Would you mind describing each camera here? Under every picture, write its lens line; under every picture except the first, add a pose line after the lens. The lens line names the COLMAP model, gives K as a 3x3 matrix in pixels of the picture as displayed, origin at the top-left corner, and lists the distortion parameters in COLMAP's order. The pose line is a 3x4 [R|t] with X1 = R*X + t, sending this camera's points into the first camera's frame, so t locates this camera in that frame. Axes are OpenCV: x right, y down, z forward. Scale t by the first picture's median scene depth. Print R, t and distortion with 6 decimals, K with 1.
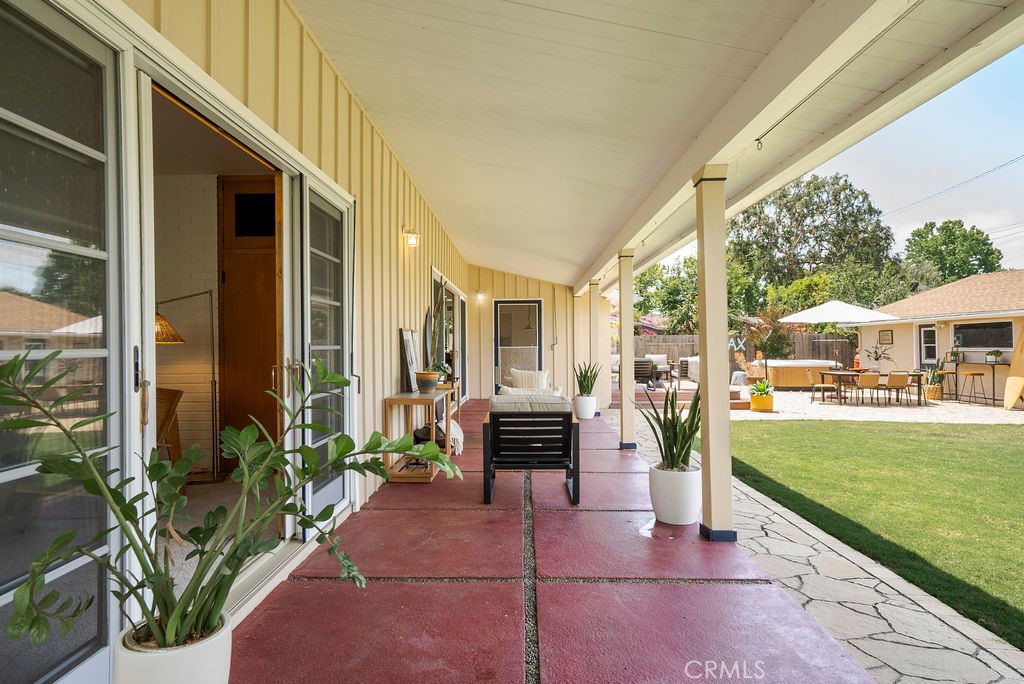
lens RADIAL K [[580.6, 0, 527.8], [0, 580.6, 327.5], [0, 0, 1]] dist [-0.002891, 0.013626]
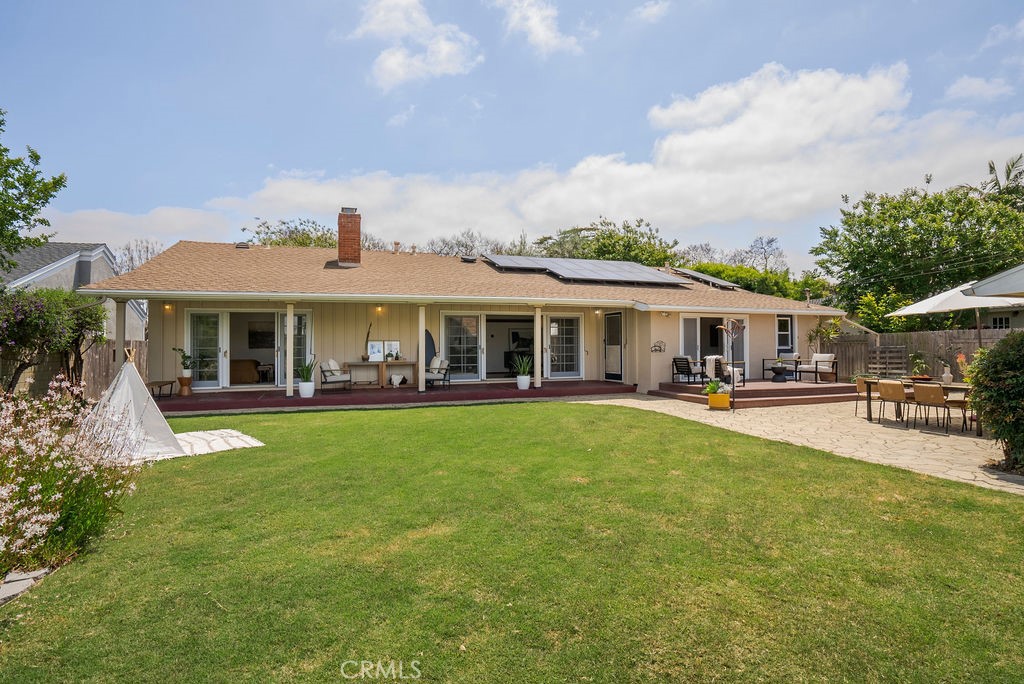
lens RADIAL K [[540.4, 0, 534.7], [0, 540.4, 339.8], [0, 0, 1]] dist [0.001578, 0.003005]
pose [[0.379399, -0.005812, -0.925215, 0.701889], [0.034320, 0.999380, 0.007796, 0.001096], [0.924596, -0.034711, 0.379363, 0.199630]]
